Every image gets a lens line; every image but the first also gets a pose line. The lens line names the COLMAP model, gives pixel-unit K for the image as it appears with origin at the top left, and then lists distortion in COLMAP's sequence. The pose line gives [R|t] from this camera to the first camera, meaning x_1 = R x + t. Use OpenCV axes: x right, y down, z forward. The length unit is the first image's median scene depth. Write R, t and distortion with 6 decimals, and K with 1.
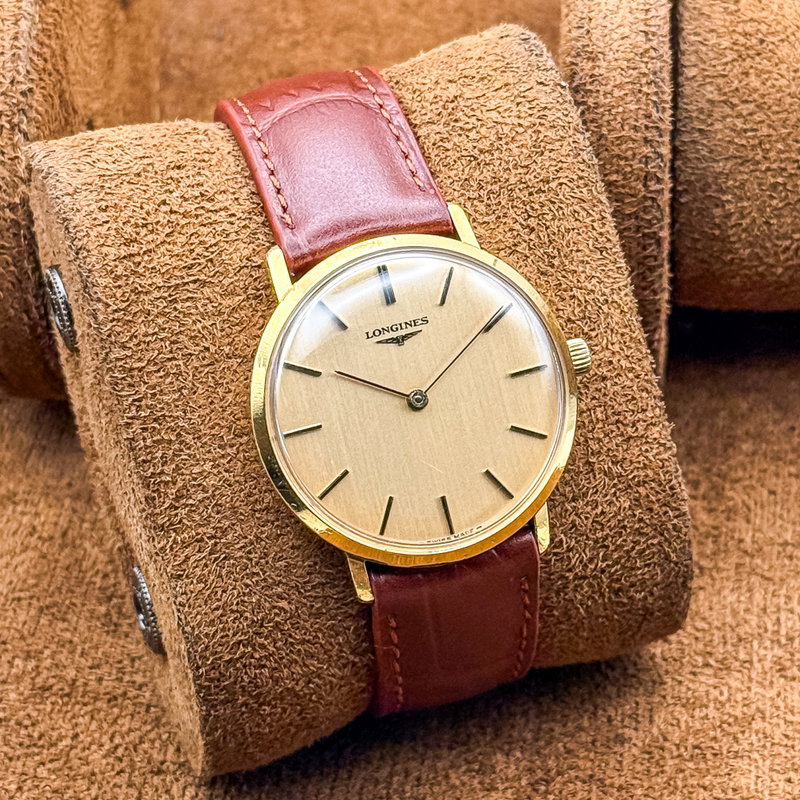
lens RADIAL K [[2833.5, 0, 398.1], [0, 2833.5, 426.5], [0, 0, 1]] dist [-0.015916, 4.228983]
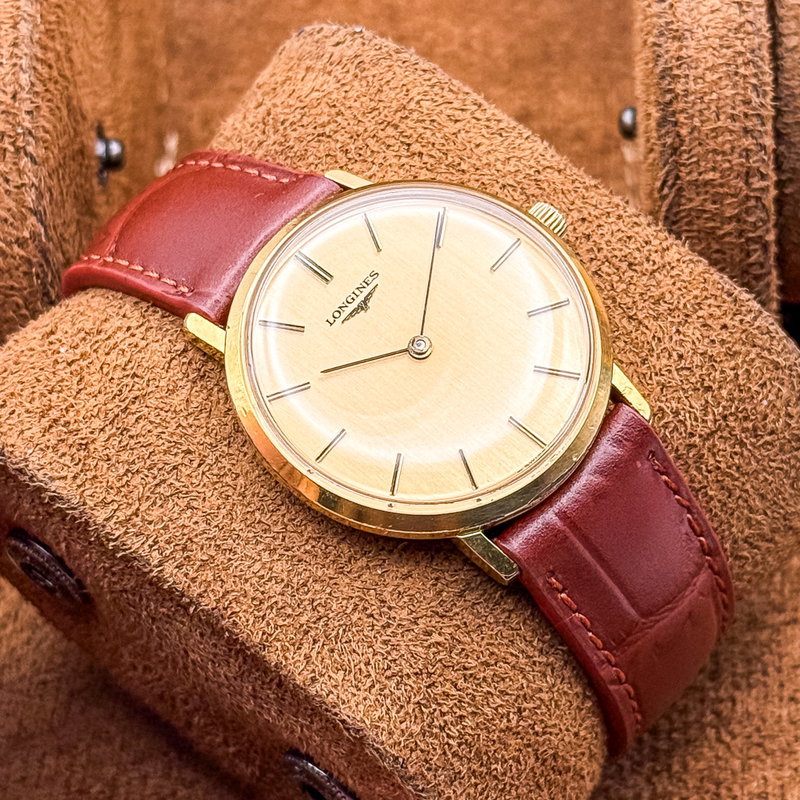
lens RADIAL K [[2833.5, 0, 398.1], [0, 2833.5, 426.5], [0, 0, 1]] dist [-0.015916, 4.228983]
pose [[0.808865, -0.582272, 0.081833, -0.080539], [0.581006, 0.770080, -0.263454, 0.226517], [0.090384, 0.260644, 0.961195, 0.177756]]
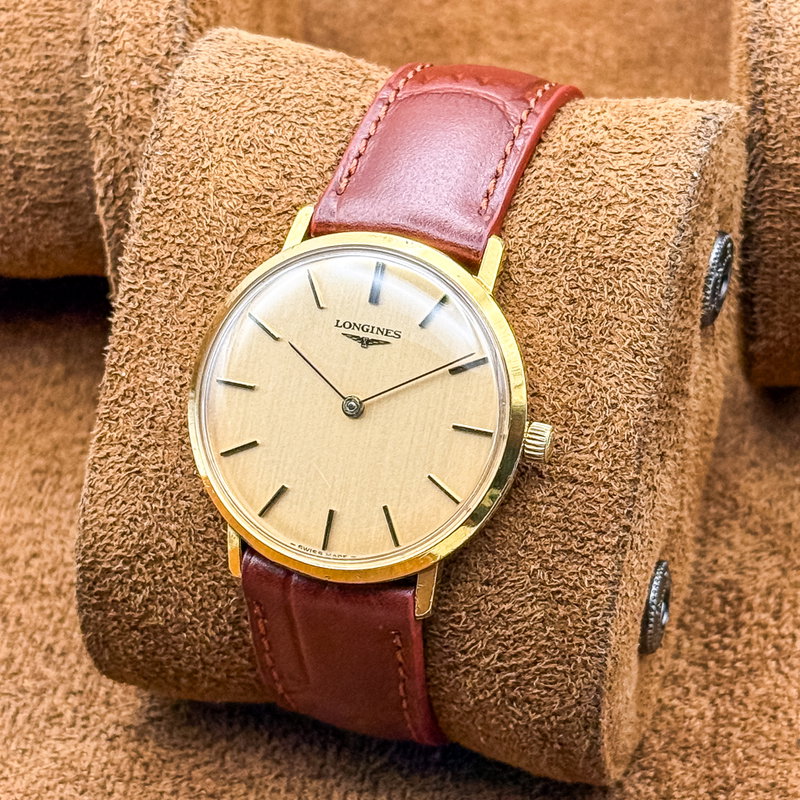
lens RADIAL K [[2833.5, 0, 398.1], [0, 2833.5, 426.5], [0, 0, 1]] dist [-0.015916, 4.228983]
pose [[0.799313, 0.418378, -0.431346, 0.422158], [-0.415403, 0.903387, 0.106457, -0.108420], [0.434211, 0.094090, 0.895884, 0.155200]]
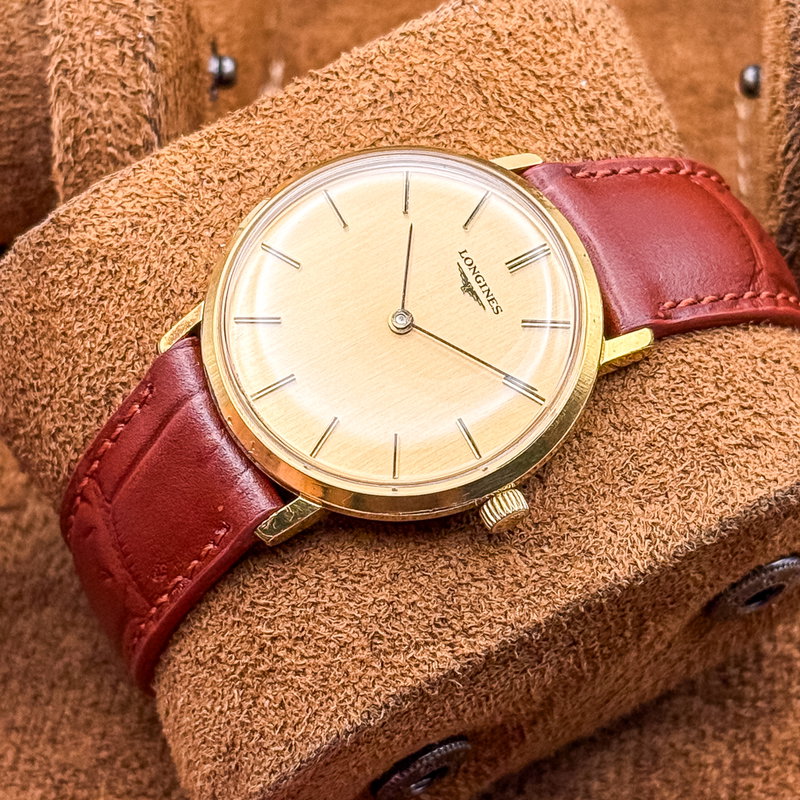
lens RADIAL K [[2833.5, 0, 398.1], [0, 2833.5, 426.5], [0, 0, 1]] dist [-0.015916, 4.228983]
pose [[0.199774, 0.810619, -0.550443, 0.478349], [-0.969503, 0.244921, 0.008823, -0.008332], [0.141967, 0.531894, 0.834826, 0.318931]]
